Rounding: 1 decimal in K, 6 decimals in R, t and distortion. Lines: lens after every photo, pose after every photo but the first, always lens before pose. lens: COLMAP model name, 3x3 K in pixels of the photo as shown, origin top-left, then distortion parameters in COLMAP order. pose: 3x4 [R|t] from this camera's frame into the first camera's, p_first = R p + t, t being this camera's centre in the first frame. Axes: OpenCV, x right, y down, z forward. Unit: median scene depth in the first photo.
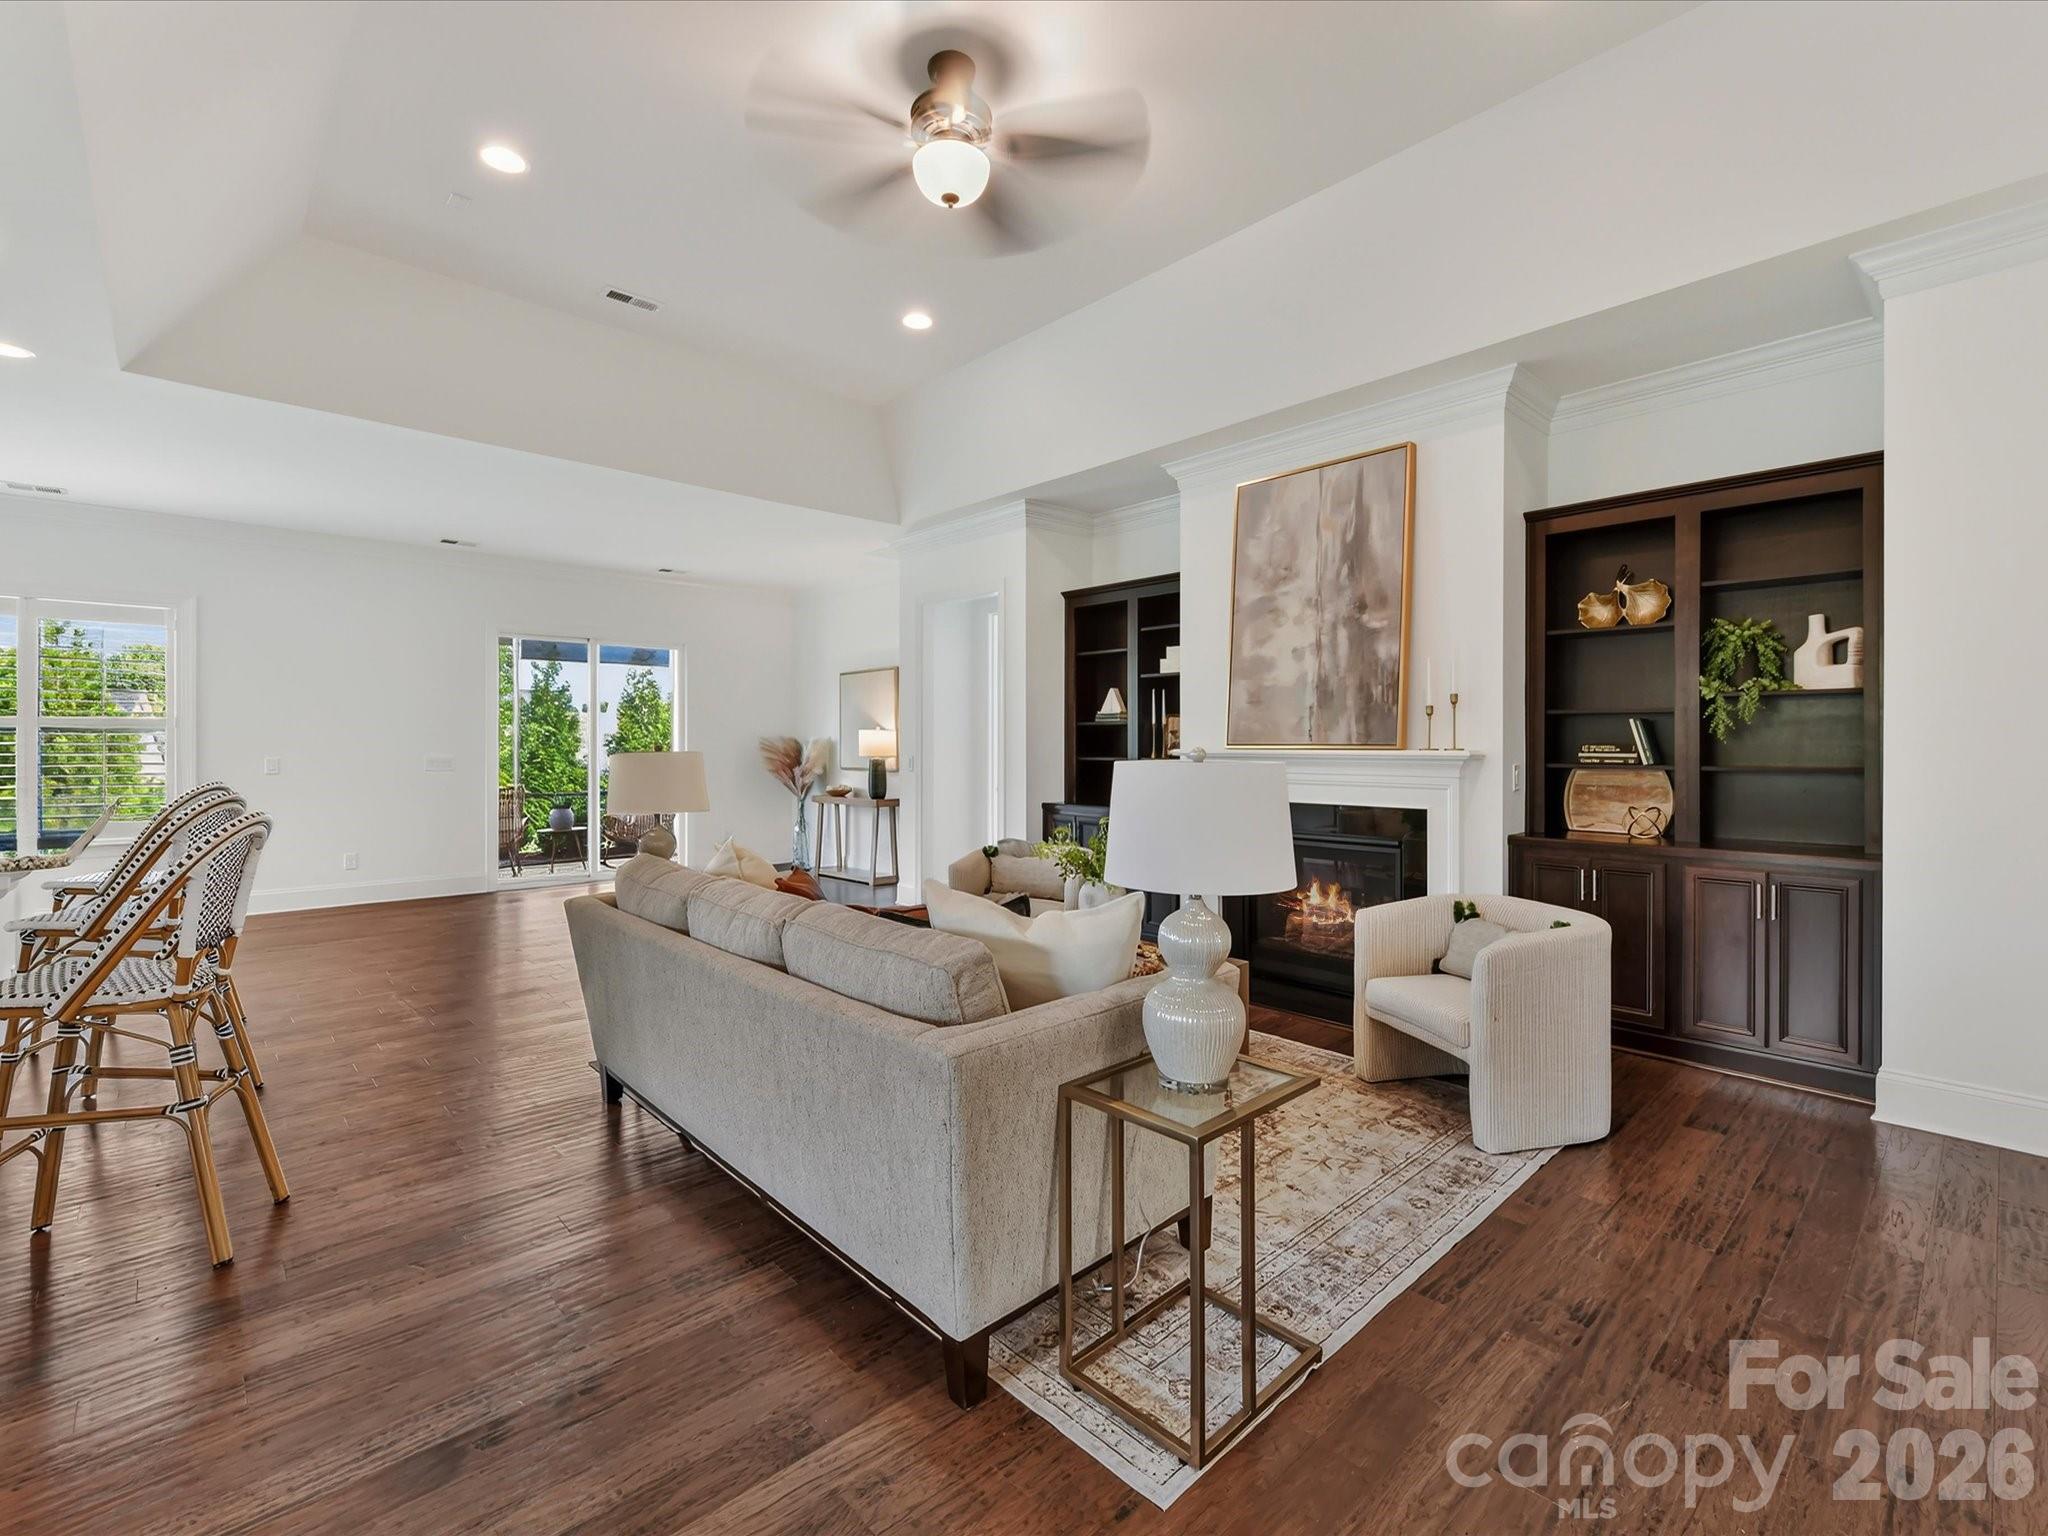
lens RADIAL K [[908.7, 0, 1027.3], [0, 908.7, 761.6], [0, 0, 1]] dist [0.000219, -0.000333]
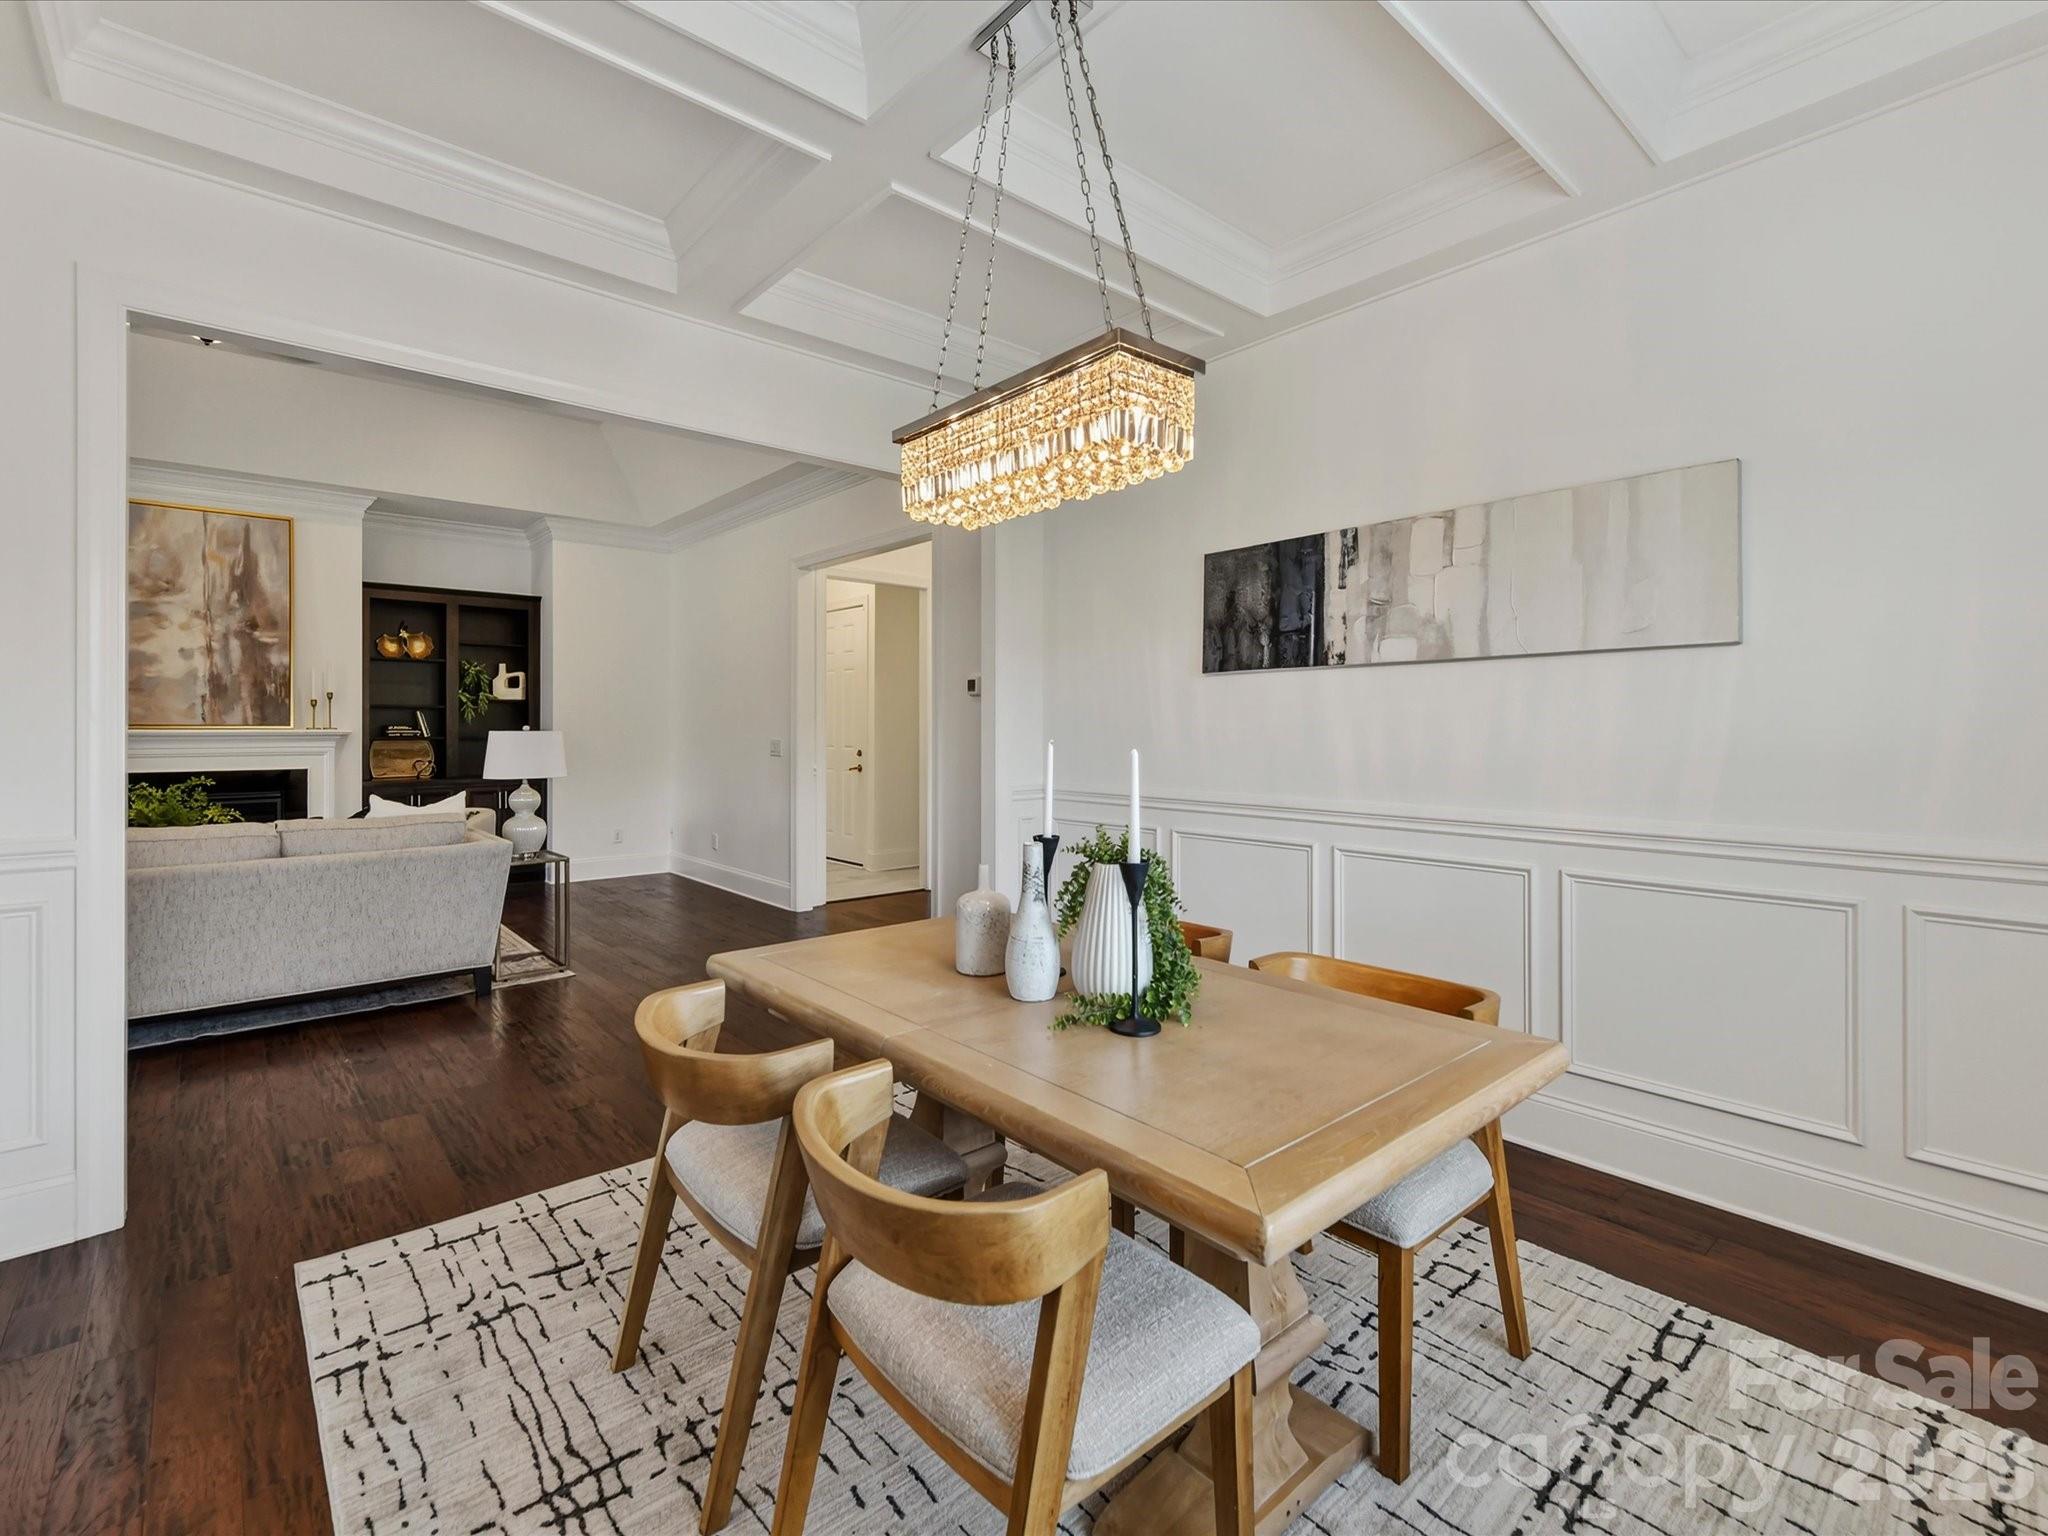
lens RADIAL K [[931.0, 0, 1022.2], [0, 931.0, 708.9], [0, 0, 1]] dist [0.001584, 0.000036]
pose [[0.034487, 0.020025, 0.999204, -1.054032], [0.017462, 0.999635, -0.020637, 0.006012], [-0.999253, 0.018160, 0.034125, -0.223404]]
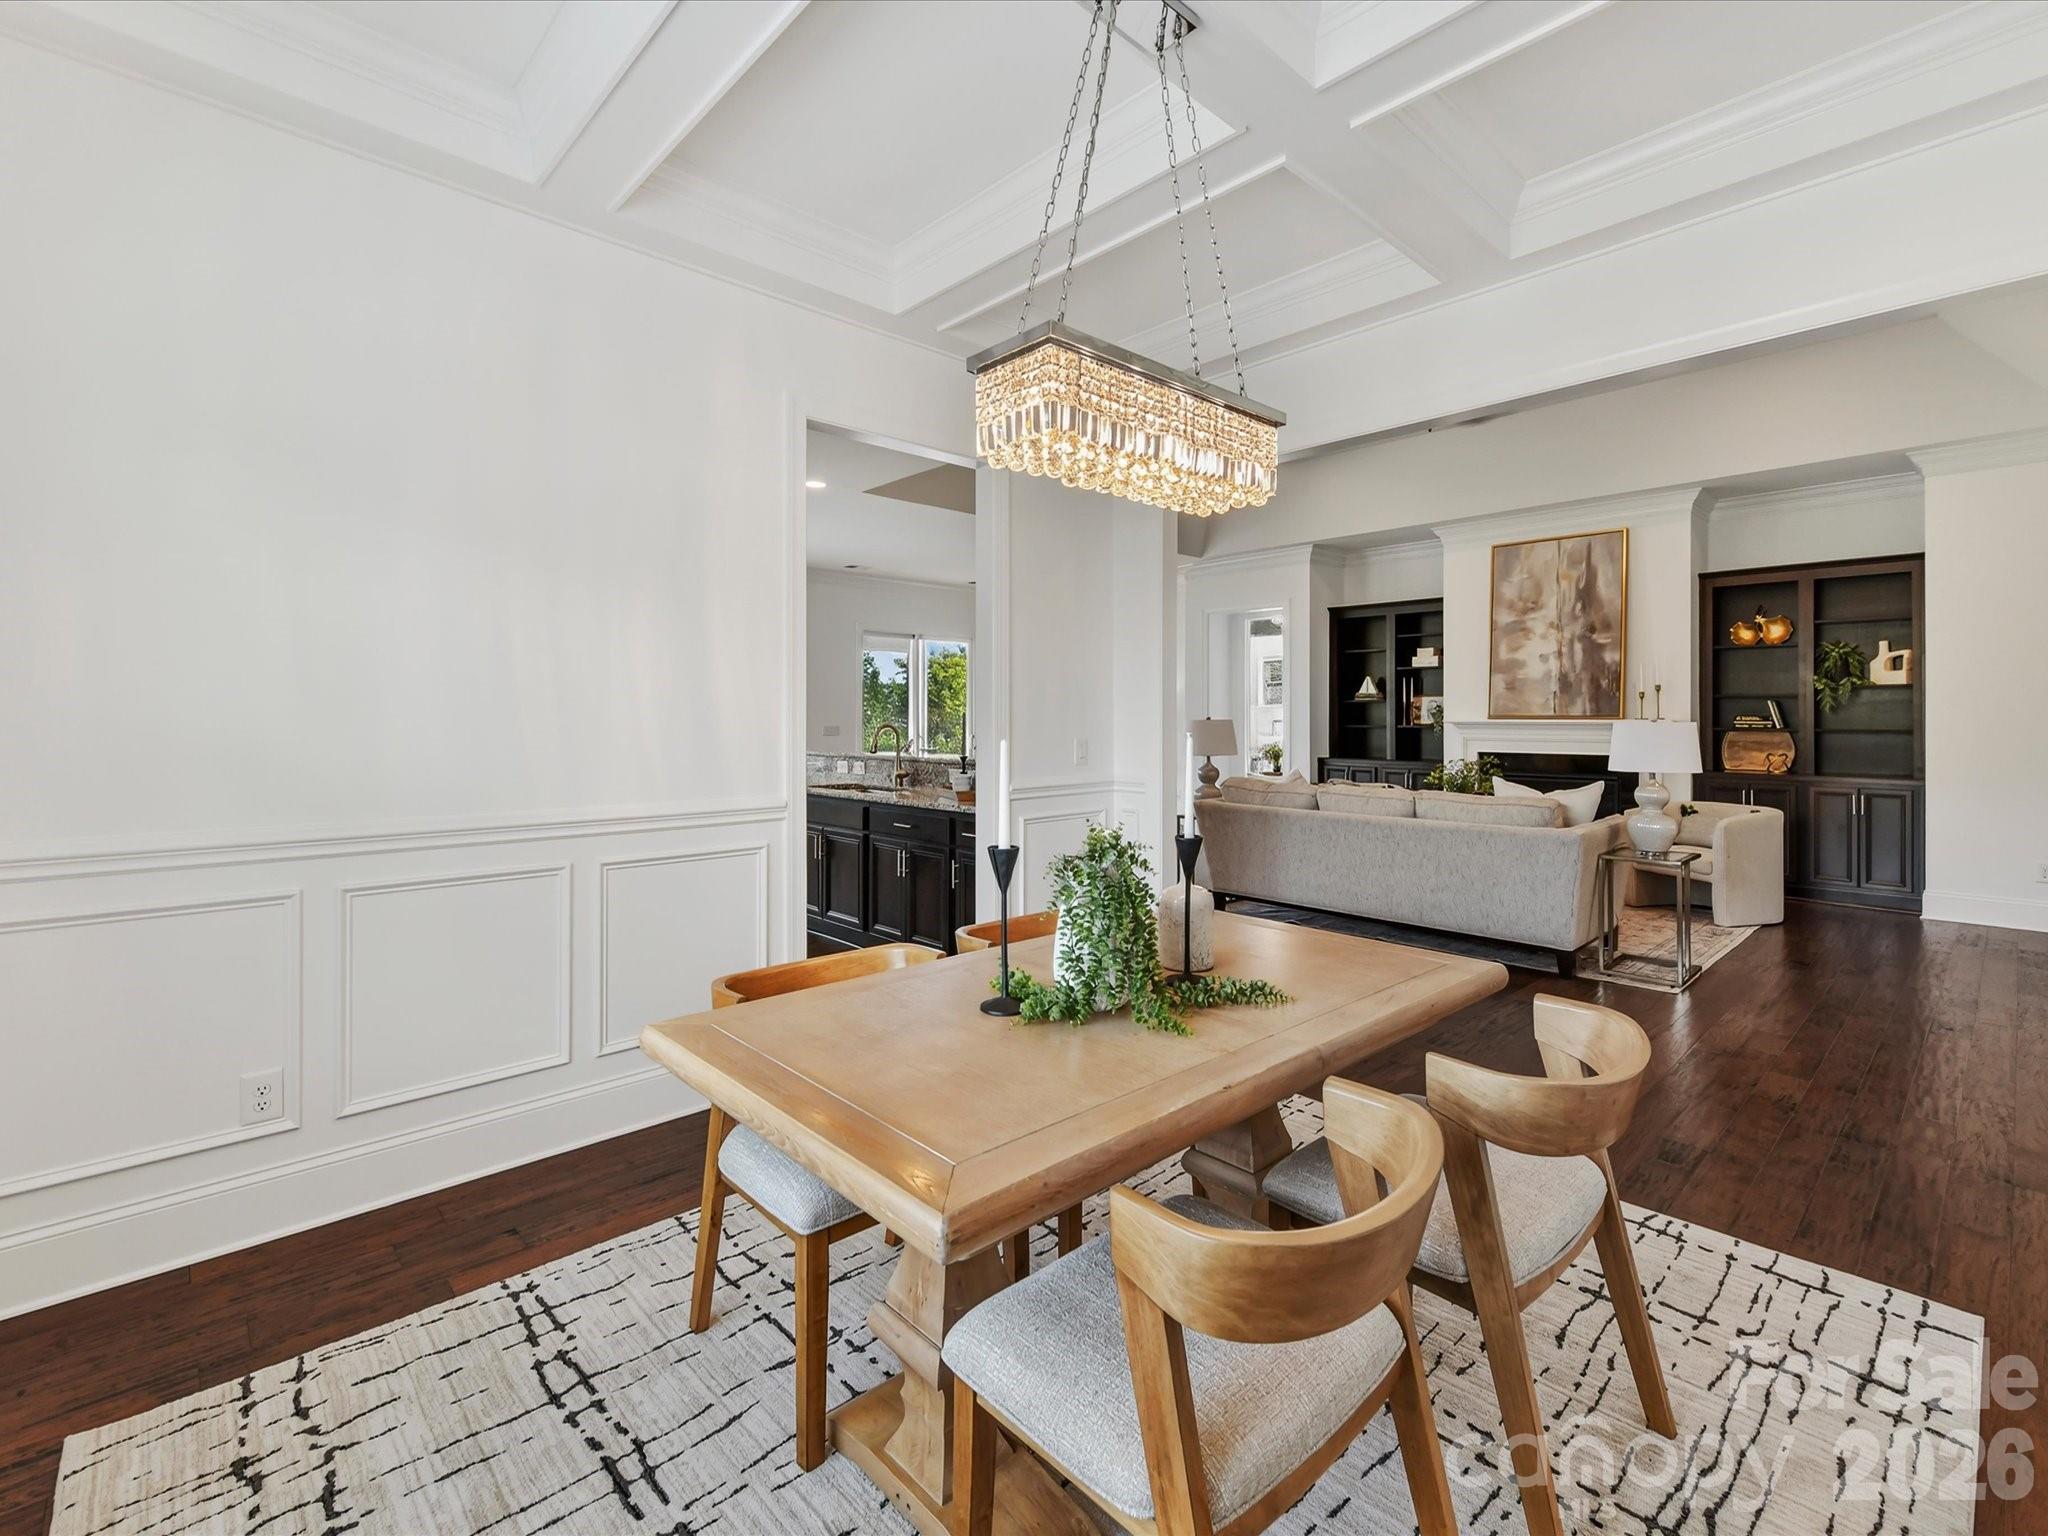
lens RADIAL K [[914.1, 0, 1018.3], [0, 914.1, 729.8], [0, 0, 1]] dist [-0.000953, -0.004276]
pose [[0.999985, 0.000635, -0.005404, -0.660581], [-0.000656, 0.999993, -0.003760, 0.012570], [0.005402, 0.003763, 0.999978, -0.635781]]
